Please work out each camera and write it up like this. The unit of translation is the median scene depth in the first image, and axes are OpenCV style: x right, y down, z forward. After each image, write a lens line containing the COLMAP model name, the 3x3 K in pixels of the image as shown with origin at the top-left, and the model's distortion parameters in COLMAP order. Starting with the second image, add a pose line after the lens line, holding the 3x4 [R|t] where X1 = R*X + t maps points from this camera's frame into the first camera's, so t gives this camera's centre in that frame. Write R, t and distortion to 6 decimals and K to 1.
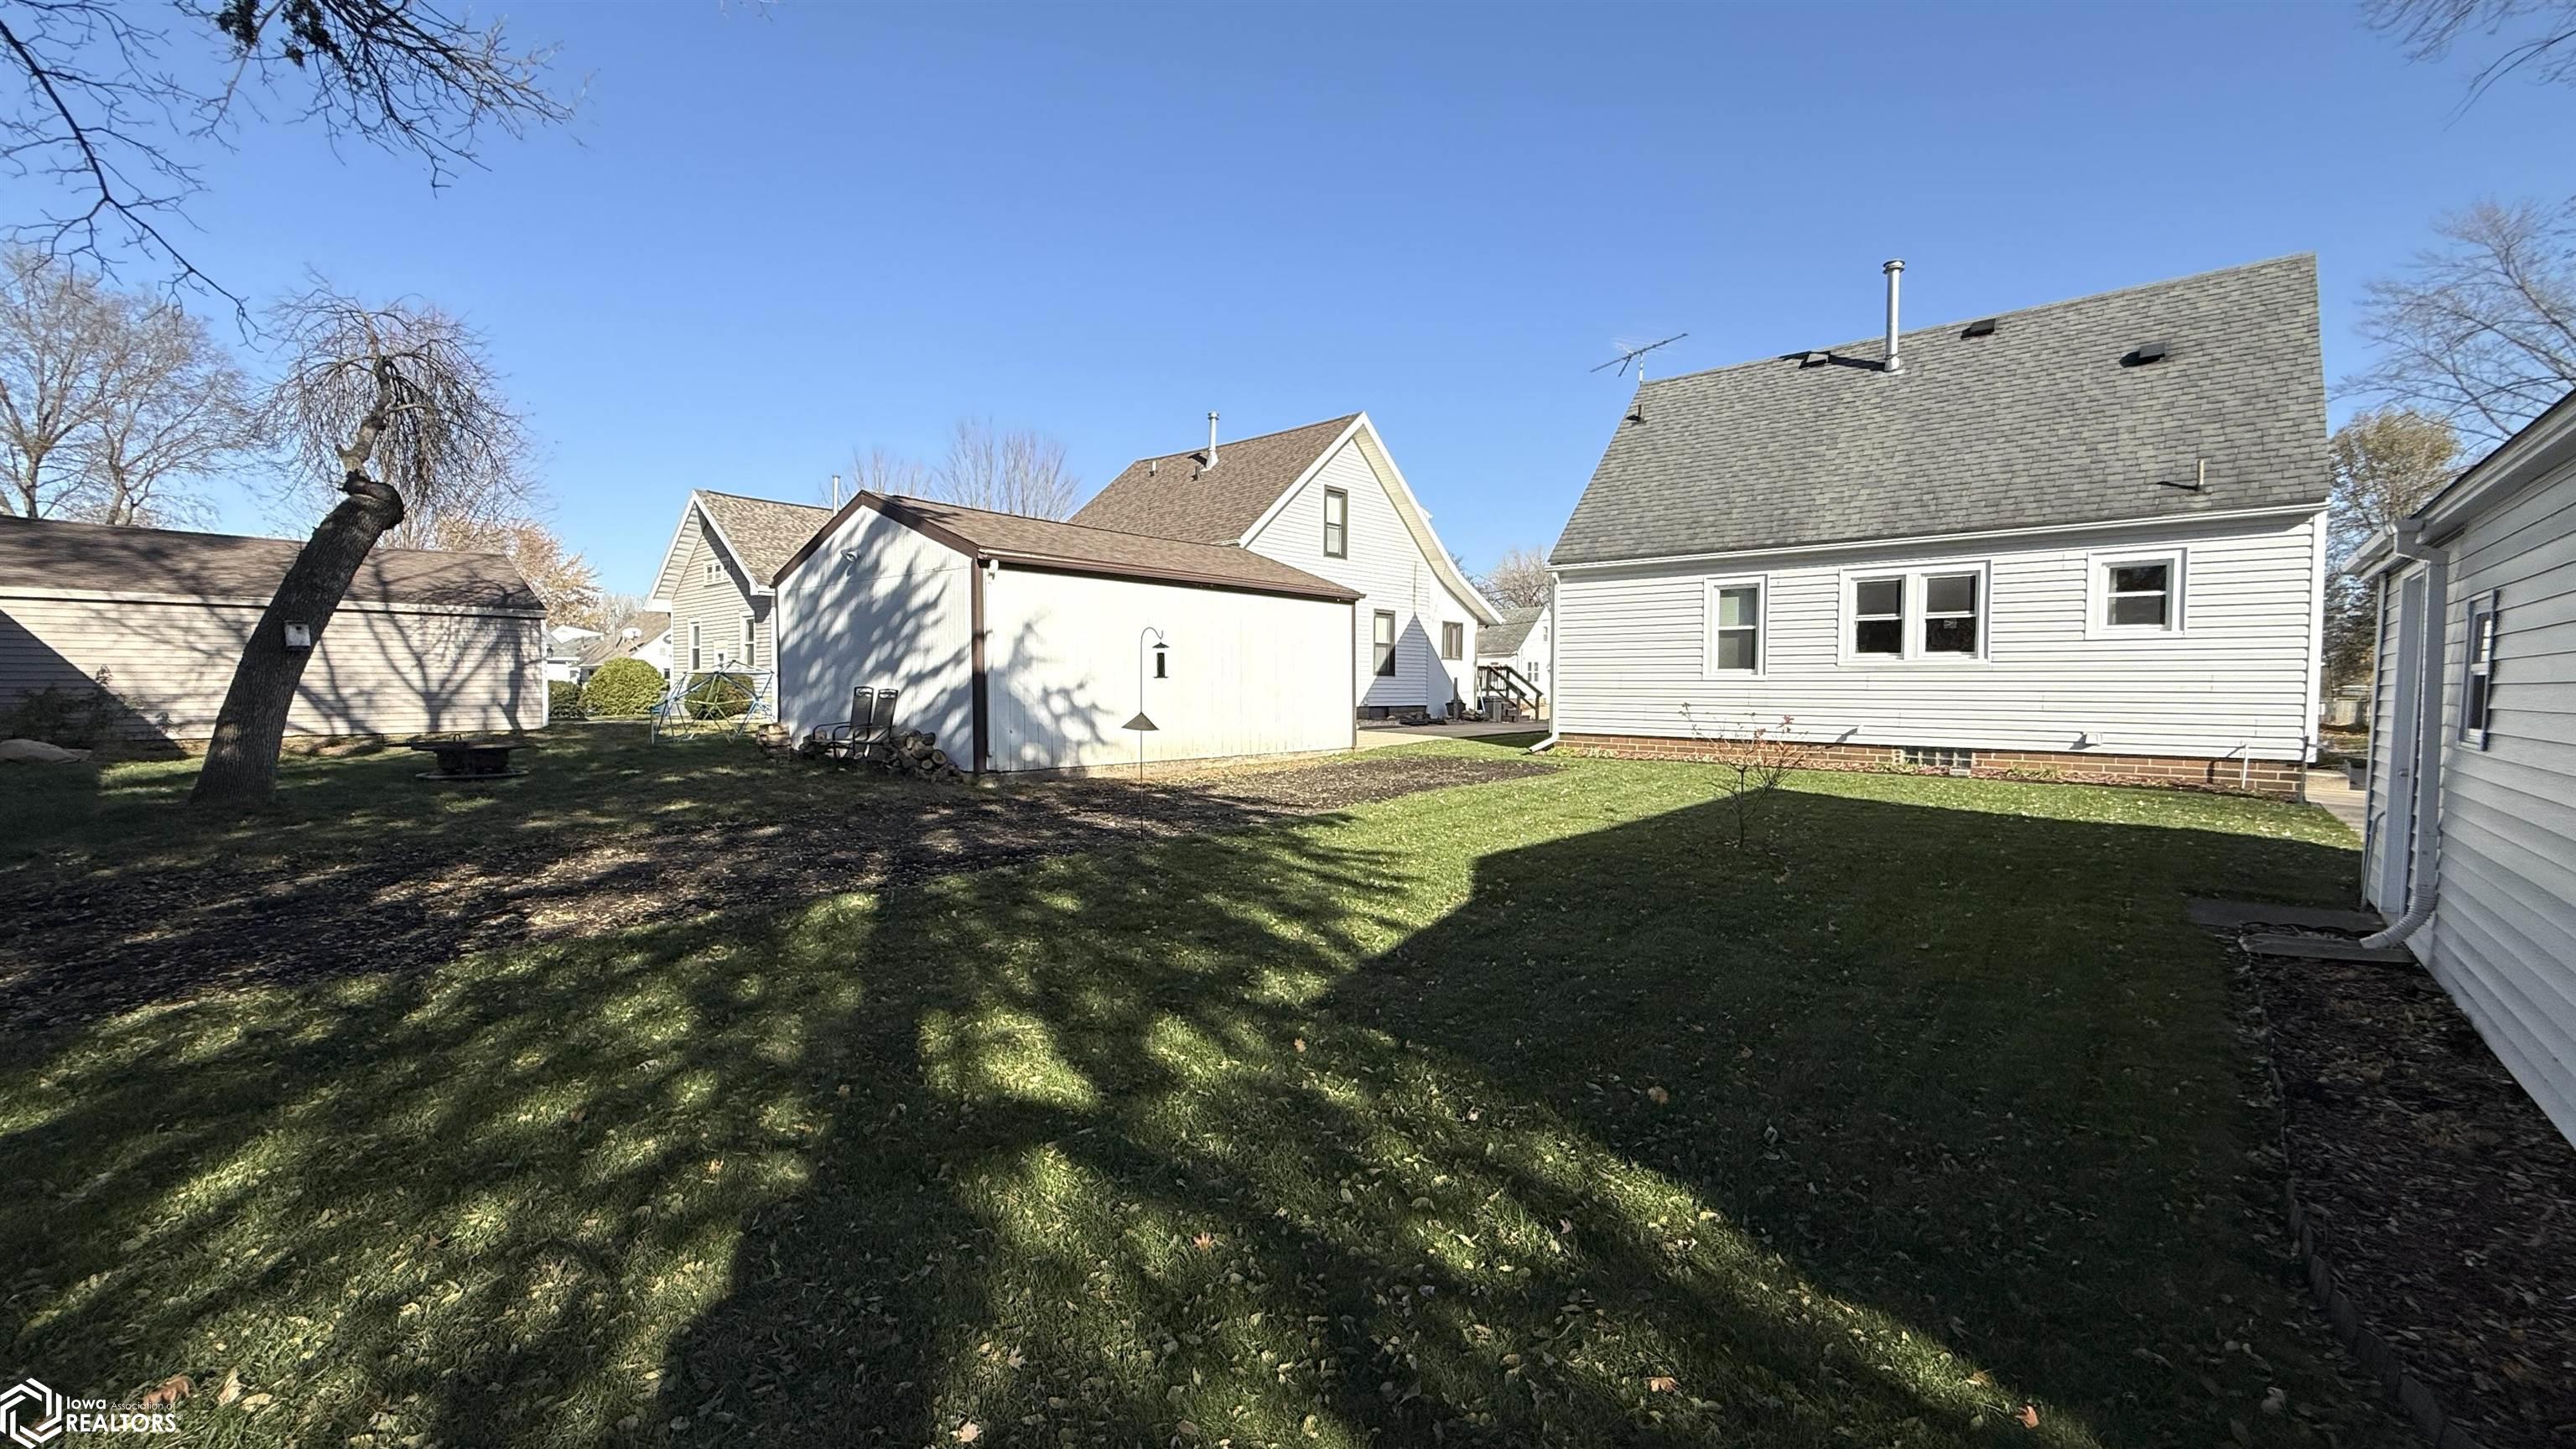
lens RADIAL K [[1023.8, 0, 1281.1], [0, 1023.8, 721.9], [0, 0, 1]] dist [0.001071, -0.000435]
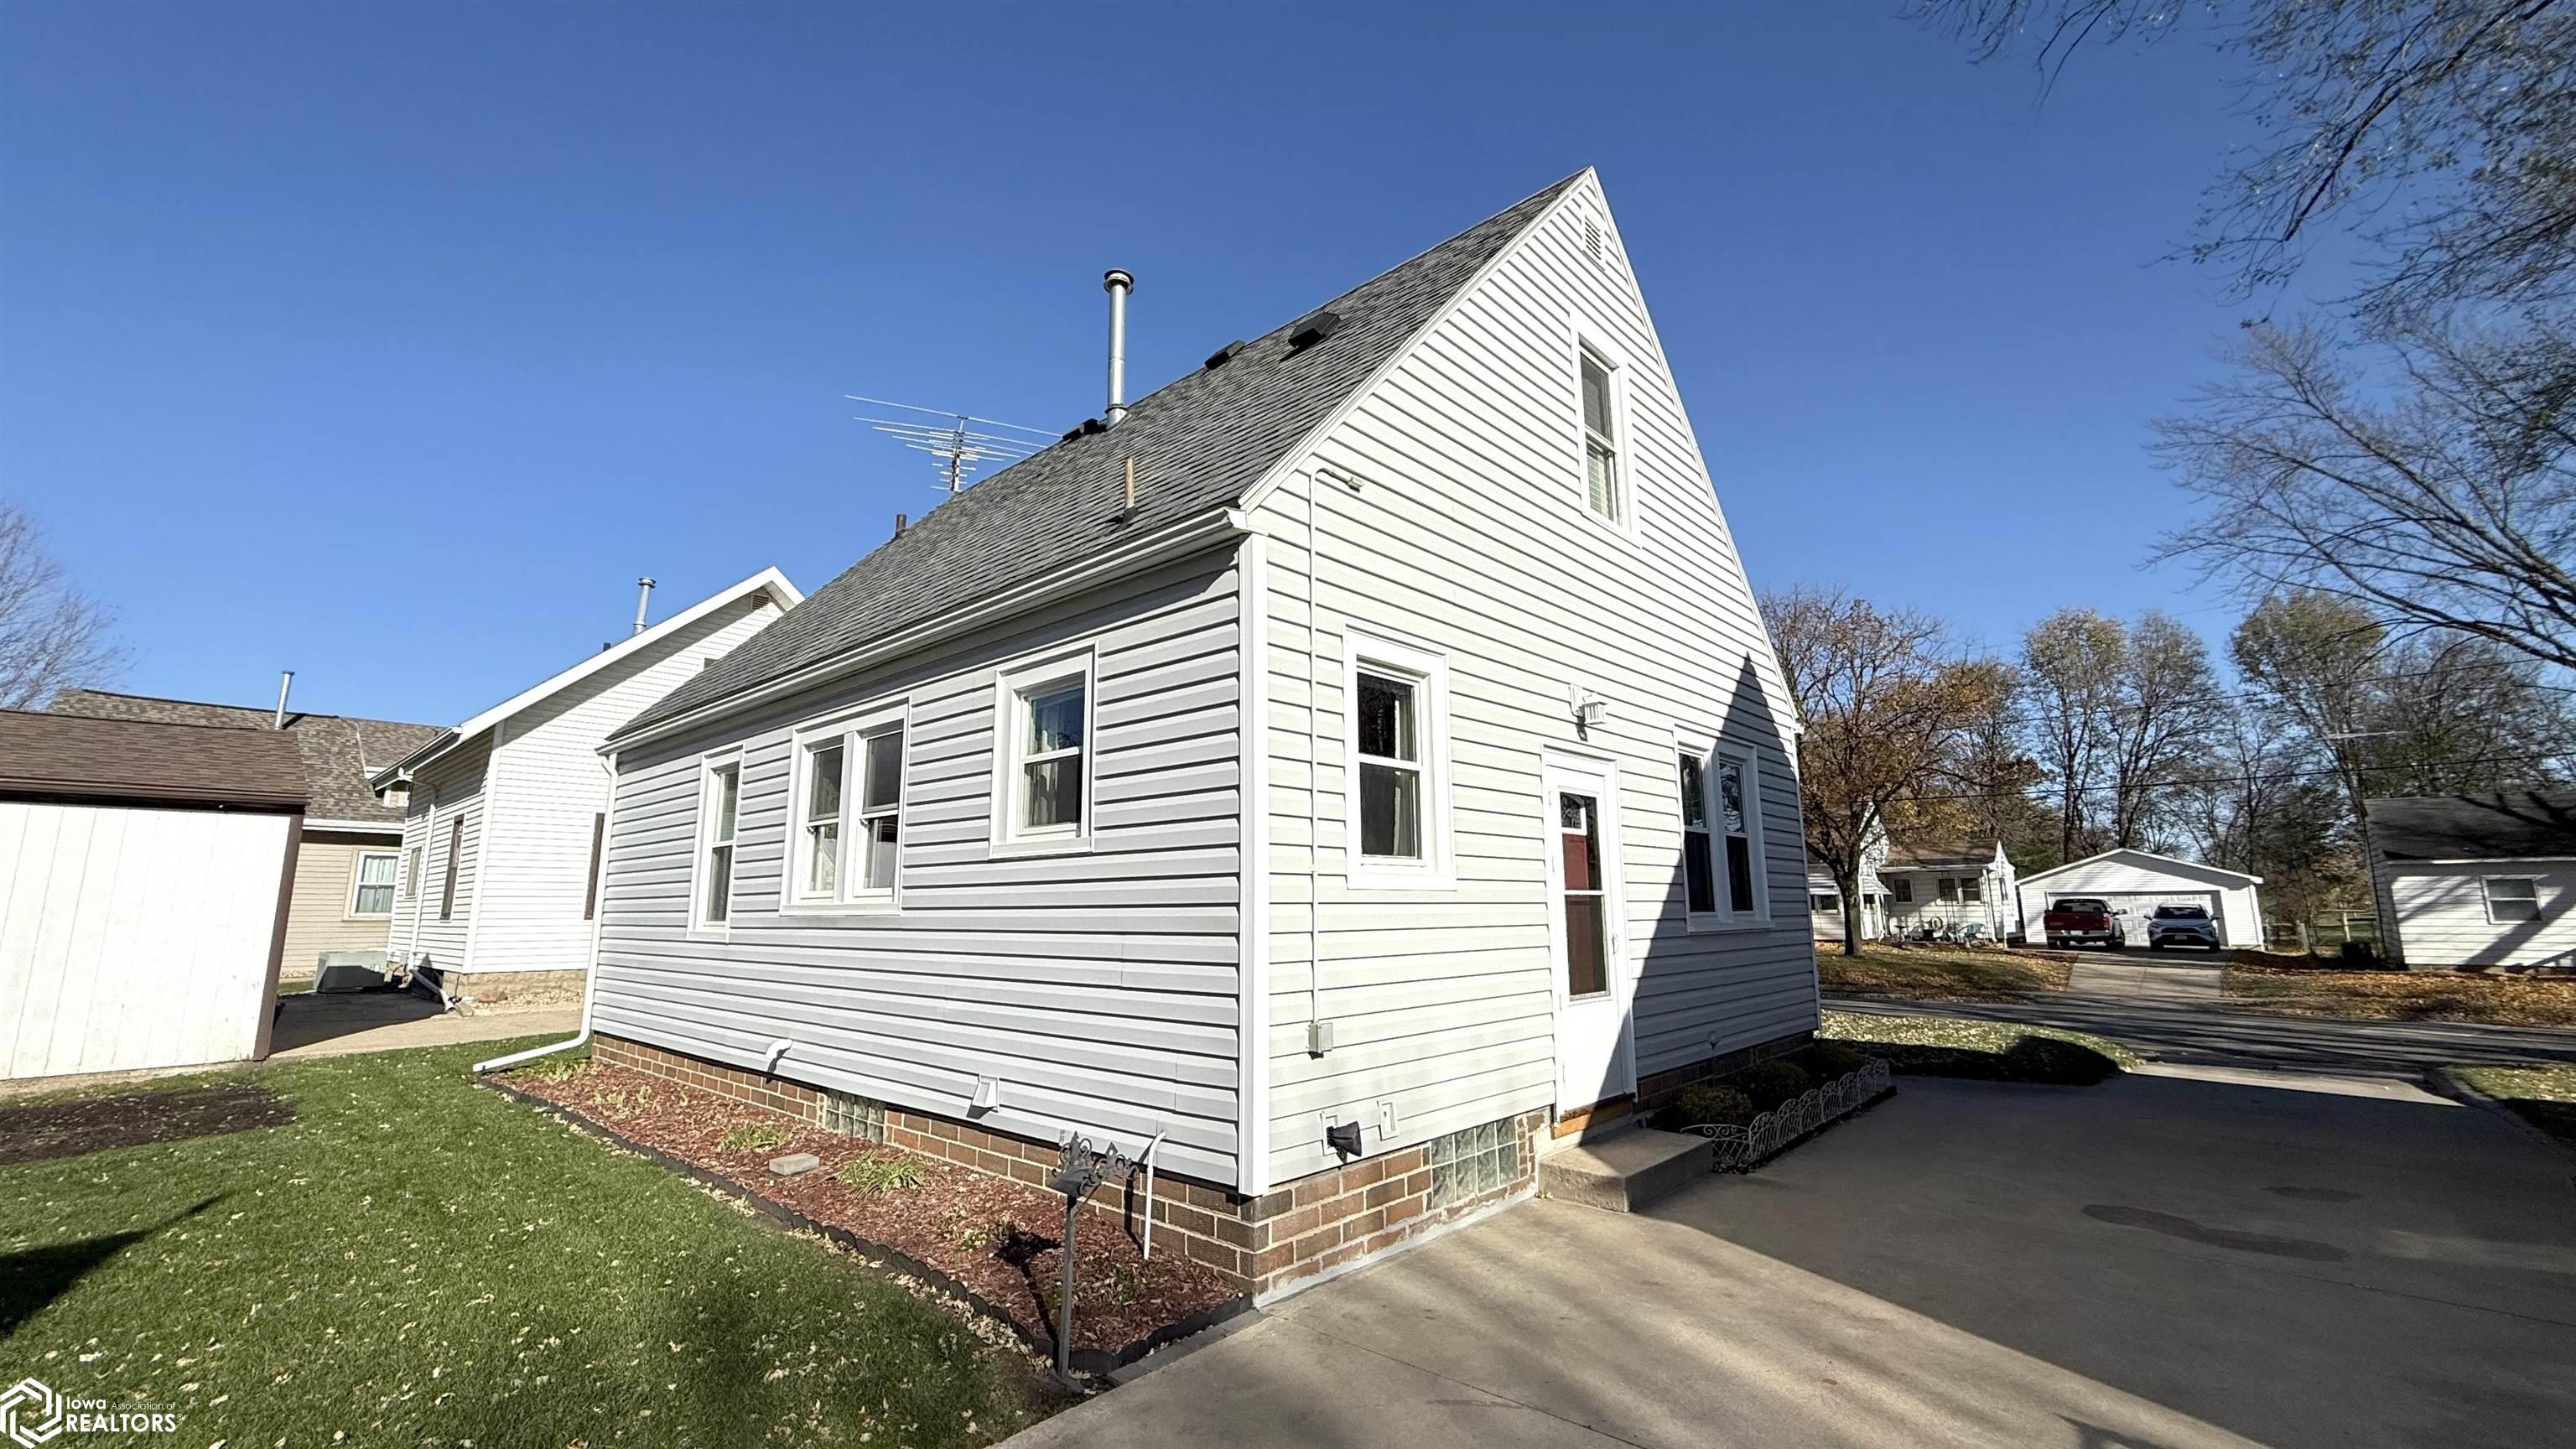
lens RADIAL K [[1039.4, 0, 1288.0], [0, 1039.4, 724.5], [0, 0, 1]] dist [0.001681, 0.000129]
pose [[0.999842, -0.010936, -0.013983, 0.711324], [0.007692, 0.976813, -0.213958, -0.030746], [0.015999, 0.213817, 0.976743, 0.421503]]
